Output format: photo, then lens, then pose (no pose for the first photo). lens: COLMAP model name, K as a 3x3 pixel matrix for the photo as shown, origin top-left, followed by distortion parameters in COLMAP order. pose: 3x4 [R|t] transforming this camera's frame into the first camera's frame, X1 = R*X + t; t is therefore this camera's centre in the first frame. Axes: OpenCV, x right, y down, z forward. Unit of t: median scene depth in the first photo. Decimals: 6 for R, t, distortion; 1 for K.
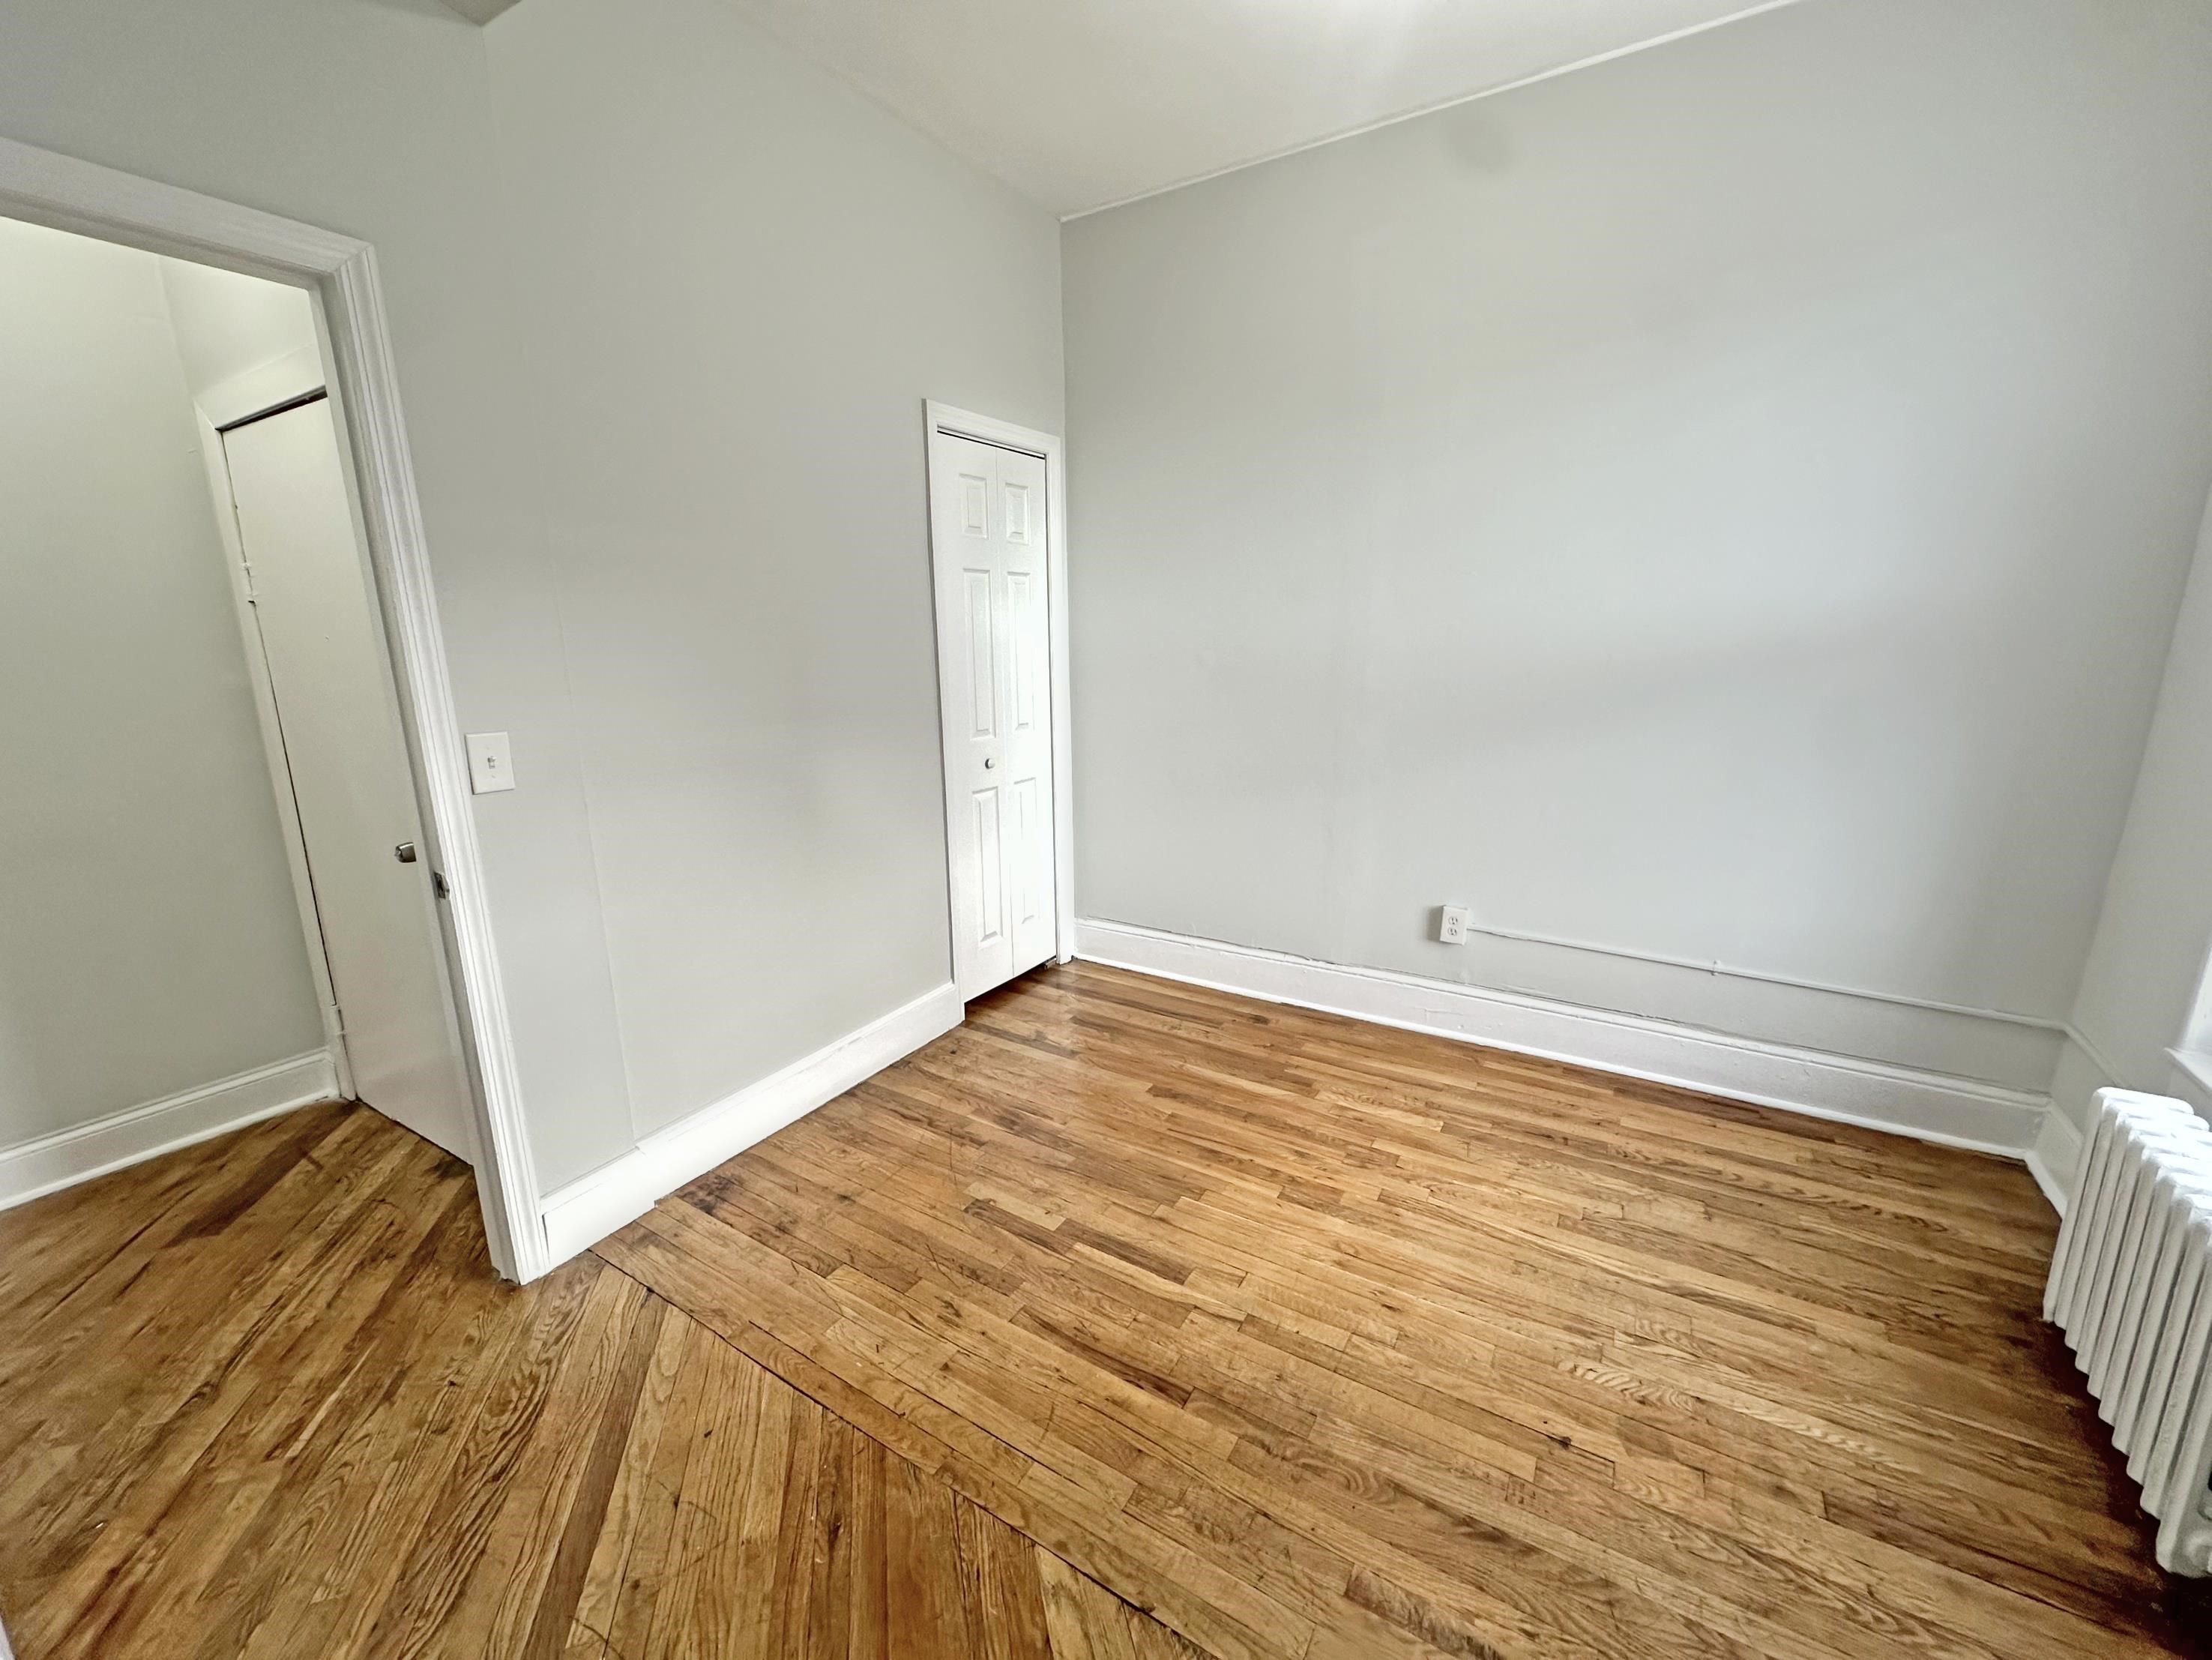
lens RADIAL K [[890.5, 0, 1106.7], [0, 890.5, 831.4], [0, 0, 1]] dist [-0.002180, 0.000773]
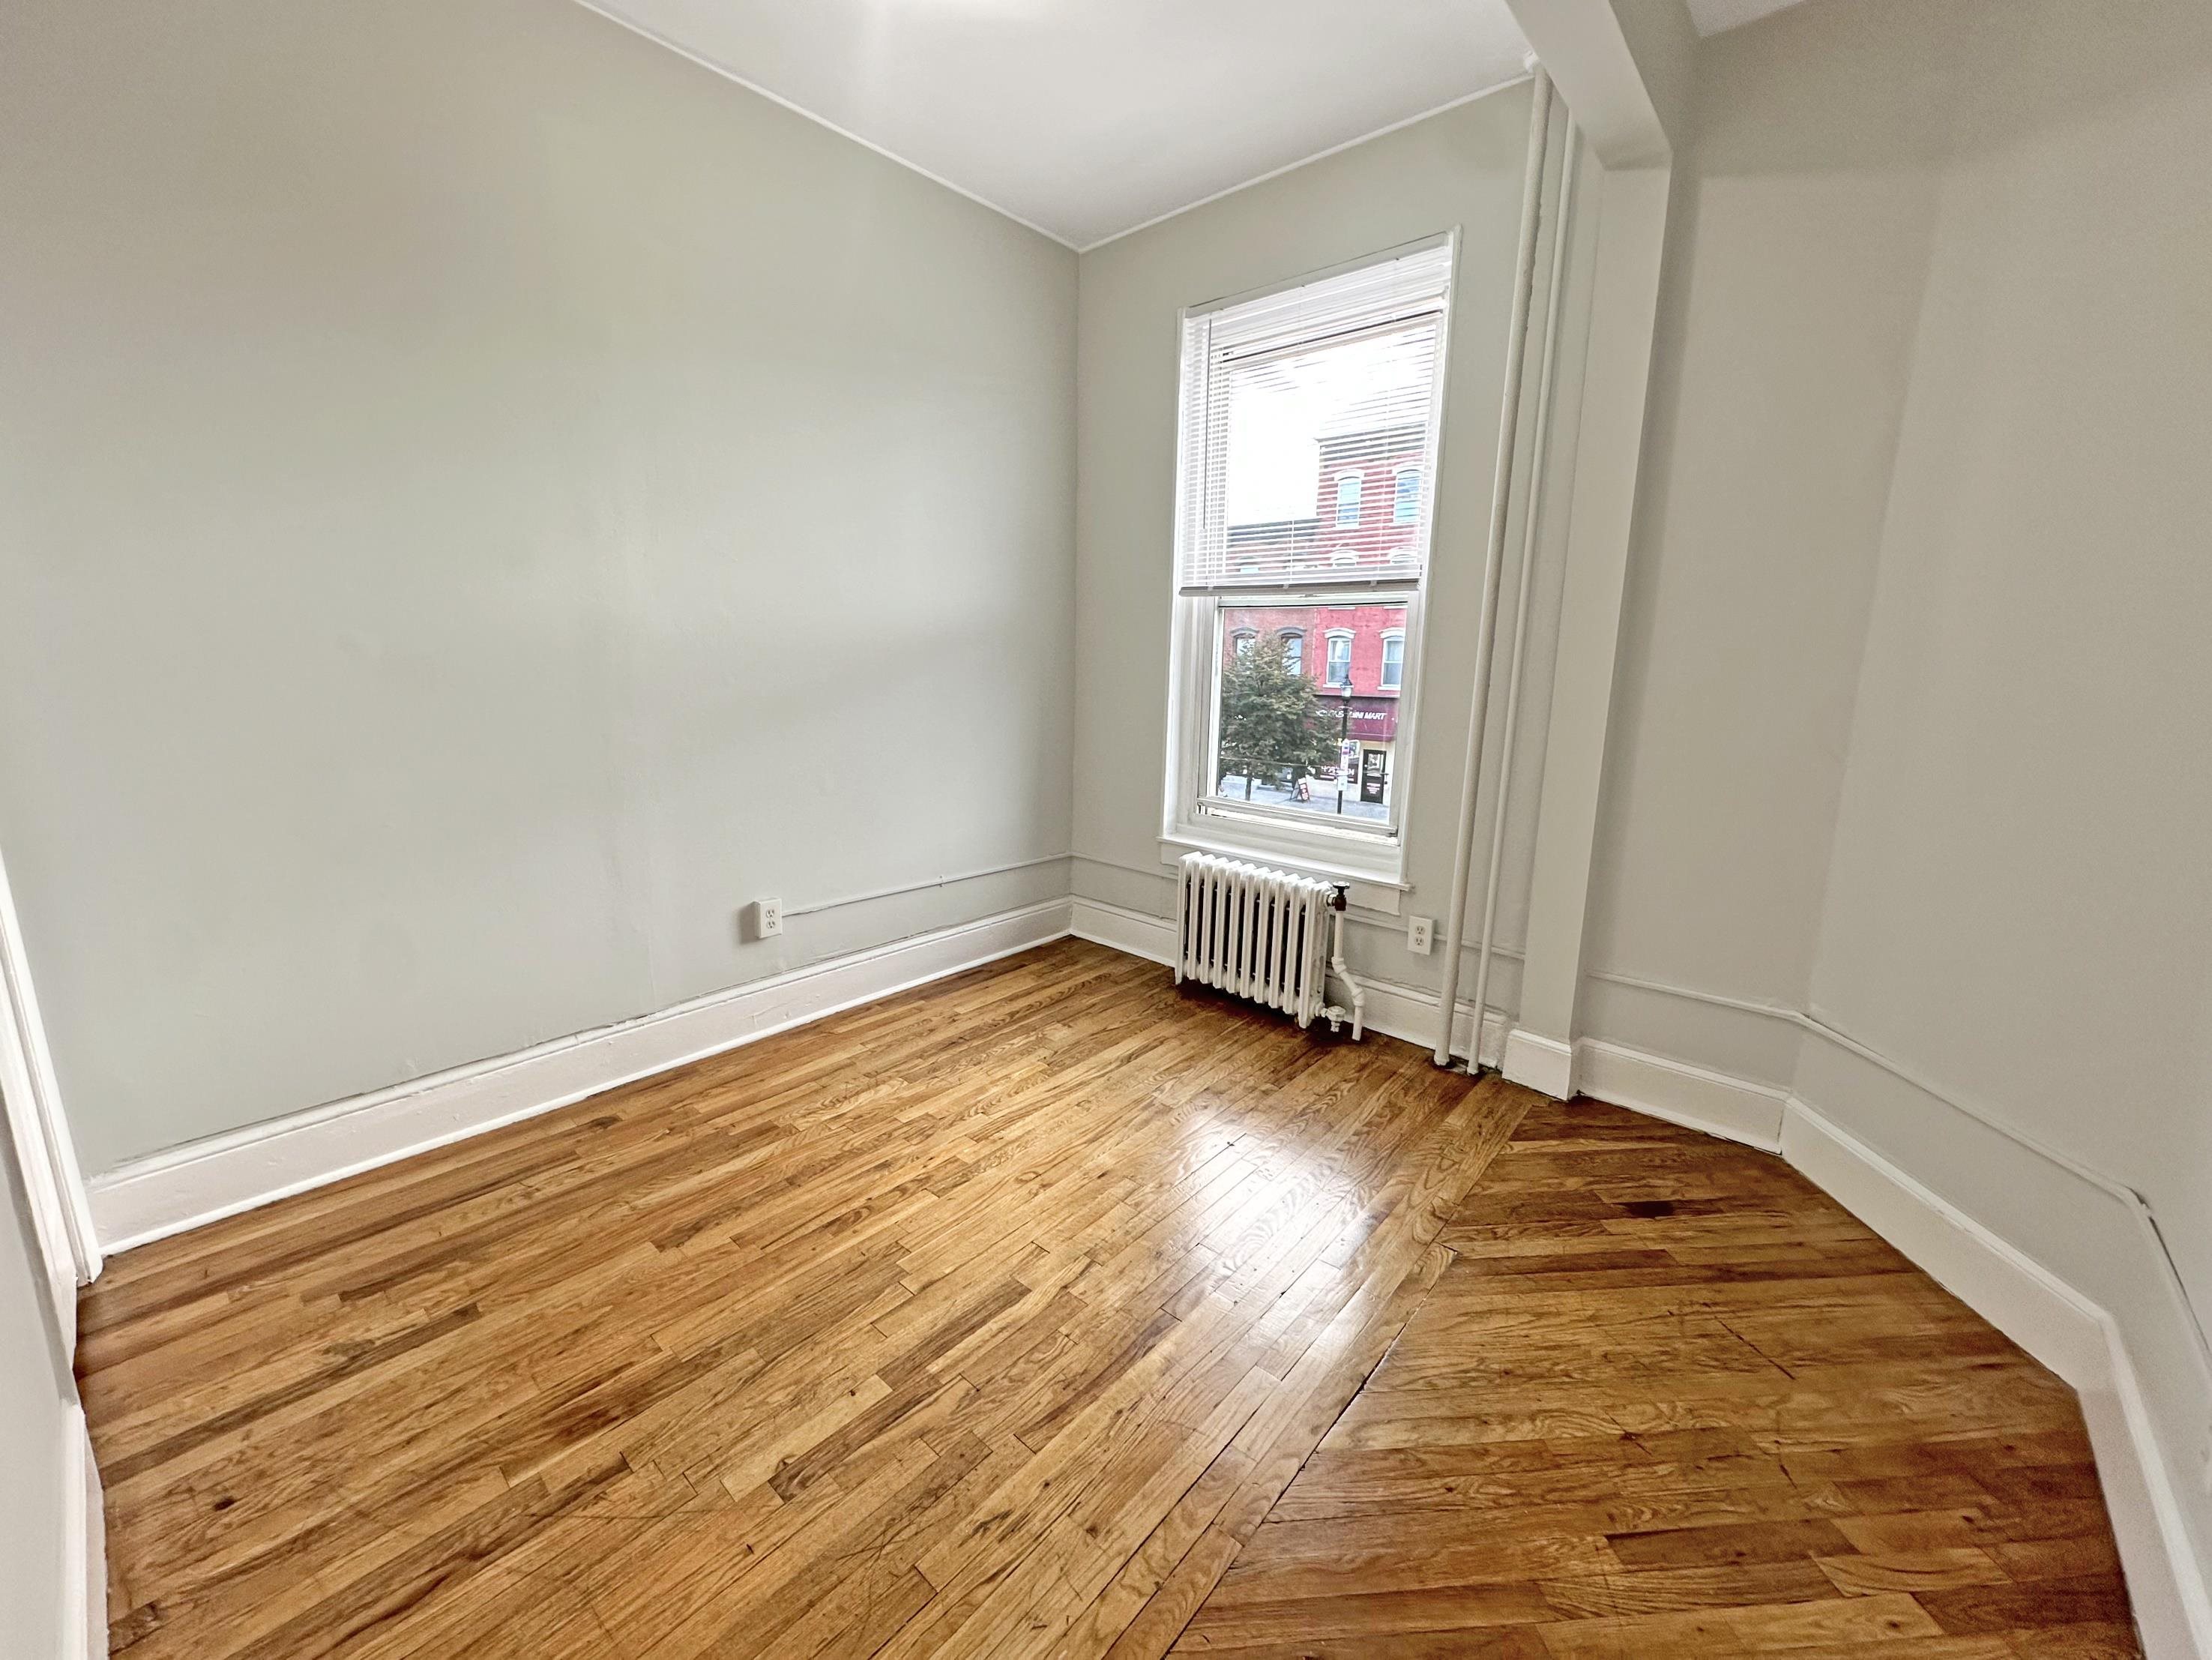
lens RADIAL K [[890.5, 0, 1105.2], [0, 890.5, 824.2], [0, 0, 1]] dist [-0.002180, 0.000773]
pose [[0.157345, -0.174537, 0.971998, -0.597301], [0.200354, 0.969431, 0.141643, -0.073330], [-0.967006, 0.172456, 0.187504, 0.534875]]
